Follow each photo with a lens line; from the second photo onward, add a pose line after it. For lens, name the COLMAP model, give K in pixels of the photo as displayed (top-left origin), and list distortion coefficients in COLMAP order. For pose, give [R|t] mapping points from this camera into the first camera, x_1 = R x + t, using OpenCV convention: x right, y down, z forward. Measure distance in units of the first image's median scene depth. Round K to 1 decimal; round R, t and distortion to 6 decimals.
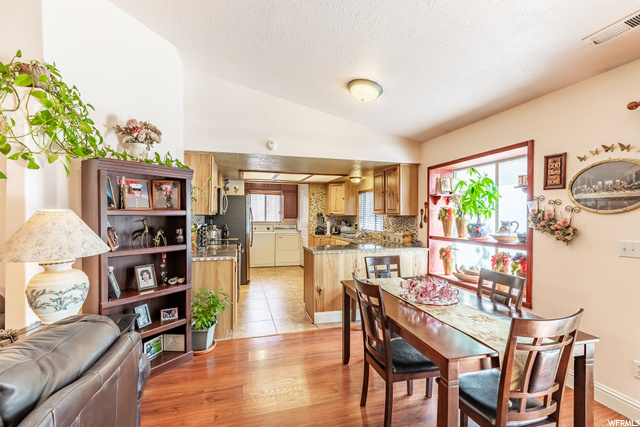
lens RADIAL K [[296.2, 0, 321.2], [0, 296.2, 217.4], [0, 0, 1]] dist [-0.000732, -0.000159]
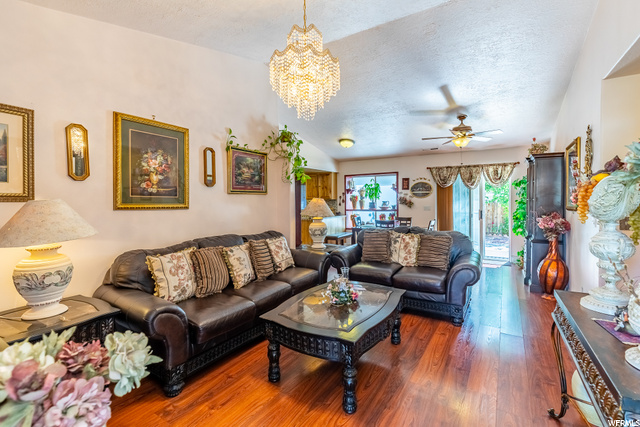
lens RADIAL K [[298.3, 0, 320.8], [0, 298.3, 200.5], [0, 0, 1]] dist [0.000346, -0.000030]
pose [[0.759096, -0.013225, 0.650845, -0.833941], [0.016792, 0.999859, 0.000733, -0.001593], [-0.650762, 0.010372, 0.759211, -0.332658]]
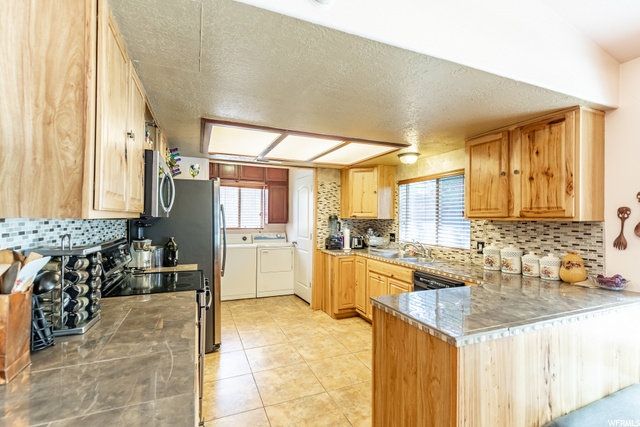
lens RADIAL K [[296.2, 0, 321.2], [0, 296.2, 217.4], [0, 0, 1]] dist [-0.000732, -0.000159]
pose [[0.991884, 0.002514, 0.127124, -0.140755], [-0.001370, 0.999958, -0.009083, -0.005706], [-0.127141, 0.008835, 0.991845, 0.487476]]
